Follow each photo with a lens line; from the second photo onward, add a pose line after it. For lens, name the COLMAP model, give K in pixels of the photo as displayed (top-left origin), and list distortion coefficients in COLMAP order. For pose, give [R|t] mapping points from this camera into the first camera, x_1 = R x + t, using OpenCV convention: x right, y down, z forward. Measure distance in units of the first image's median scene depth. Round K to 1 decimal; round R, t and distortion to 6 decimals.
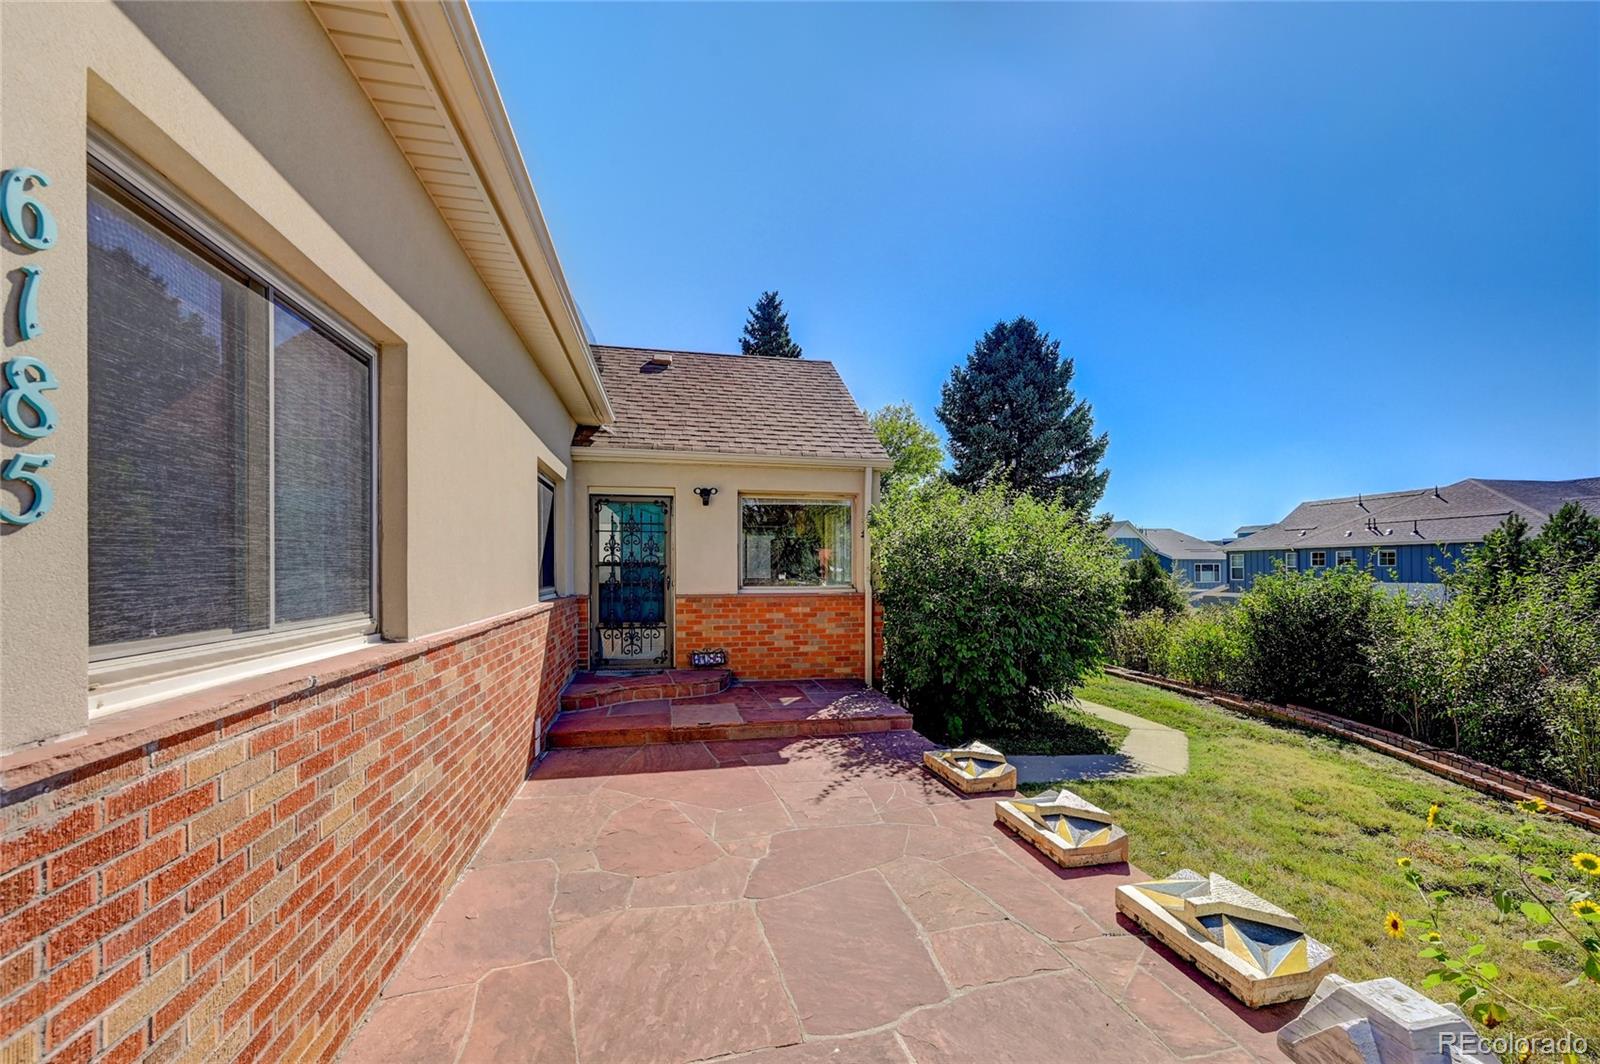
lens RADIAL K [[636.4, 0, 807.9], [0, 636.4, 569.4], [0, 0, 1]] dist [0.000221, -0.000014]
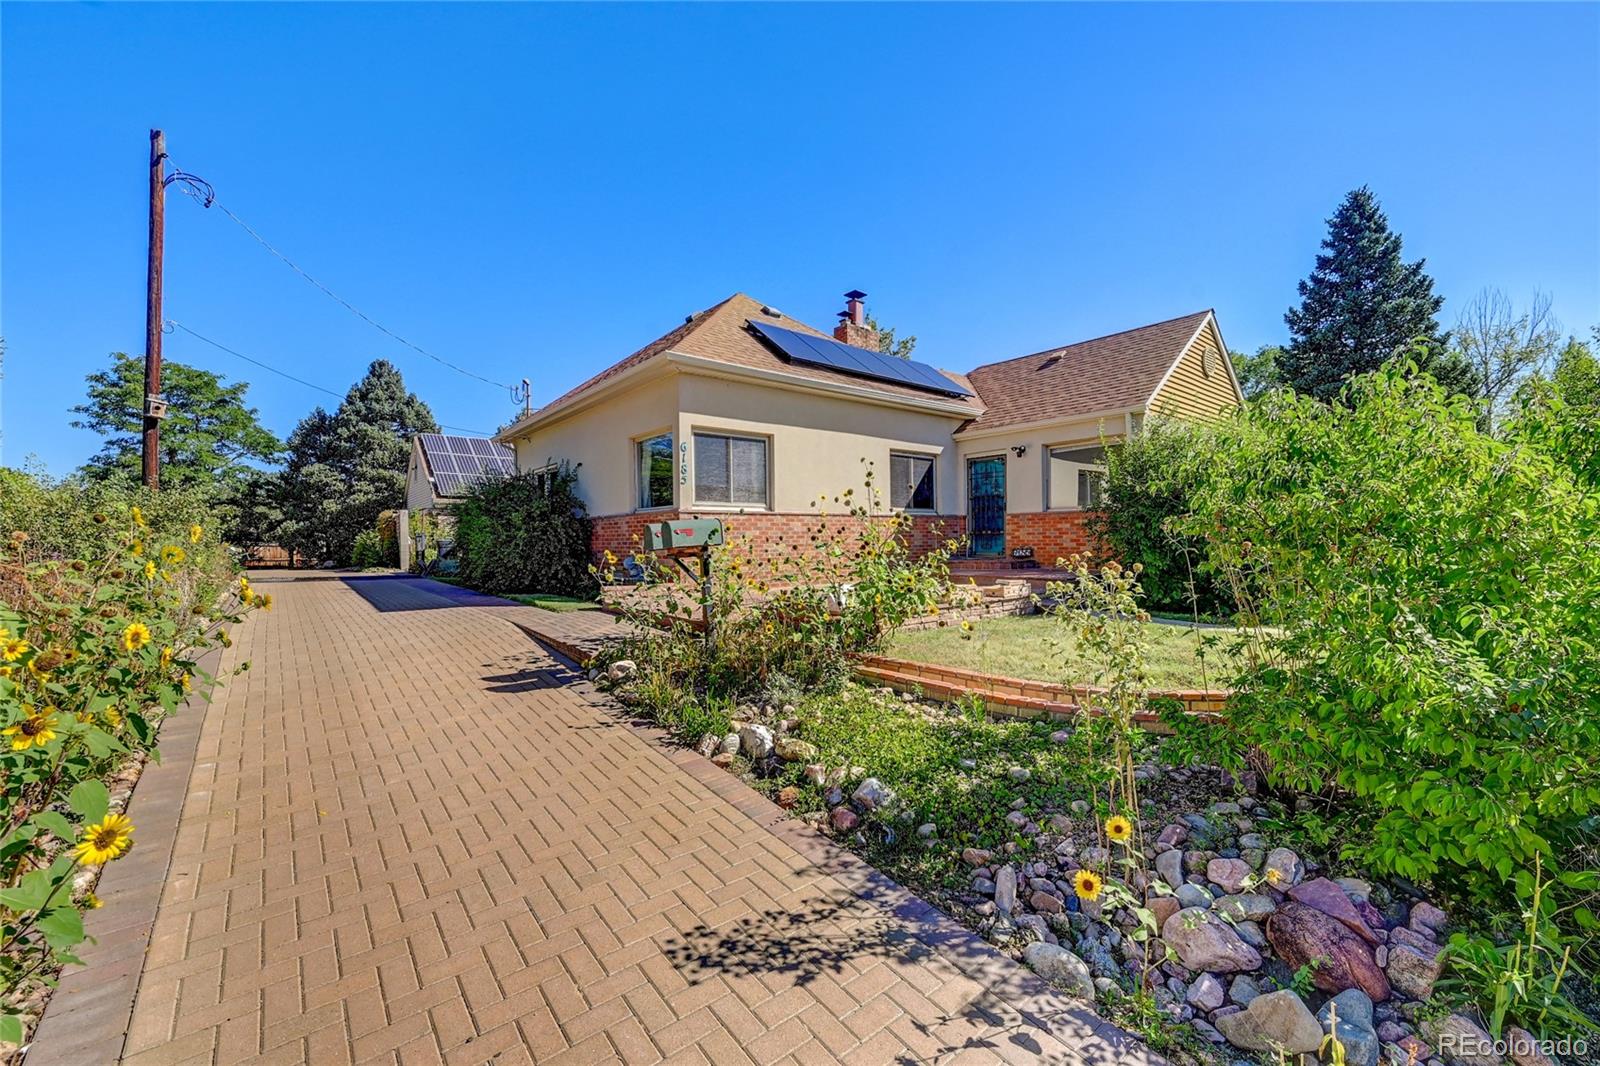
lens RADIAL K [[642.1, 0, 802.9], [0, 642.1, 538.1], [0, 0, 1]] dist [0.001001, -0.000073]
pose [[0.474515, -0.008009, -0.880211, 0.969585], [0.011306, 0.999932, -0.003004, 0.098771], [0.880175, -0.008526, 0.474573, -0.240449]]
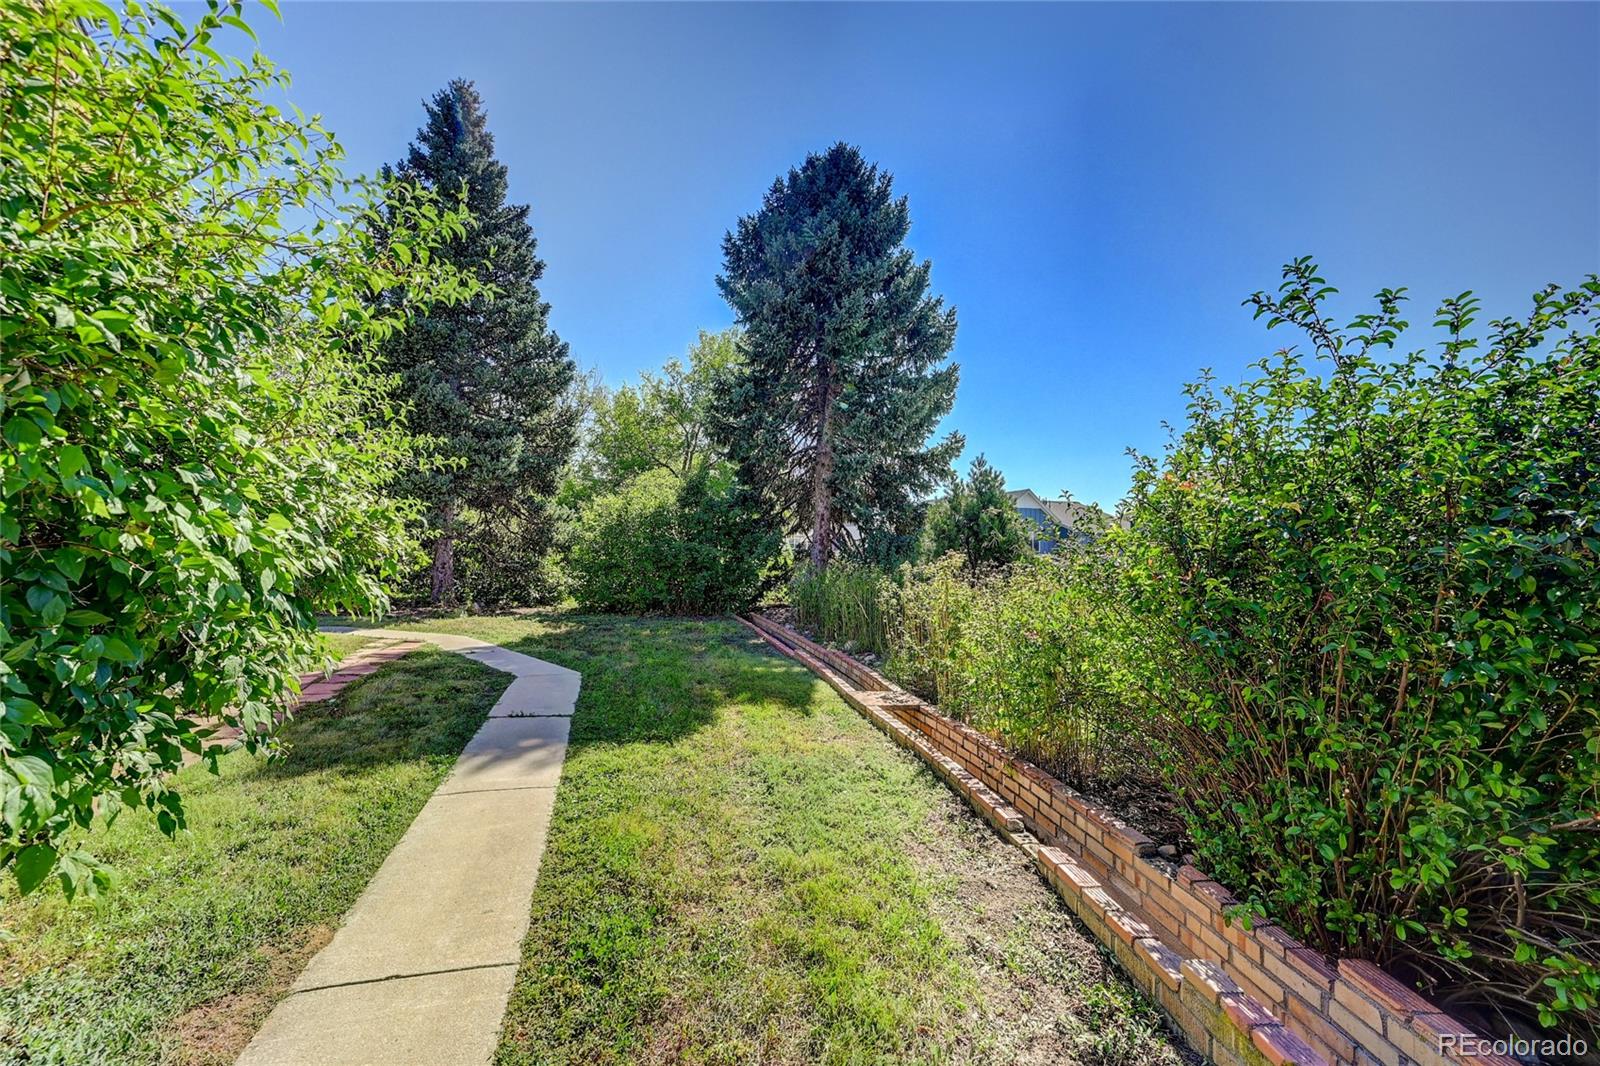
lens RADIAL K [[642.1, 0, 800.7], [0, 642.1, 540.8], [0, 0, 1]] dist [0.001001, -0.000073]
pose [[0.994822, 0.020527, 0.099539, 0.626263], [-0.019460, 0.999742, -0.011675, 0.082957], [-0.099753, 0.009677, 0.994965, 0.896894]]
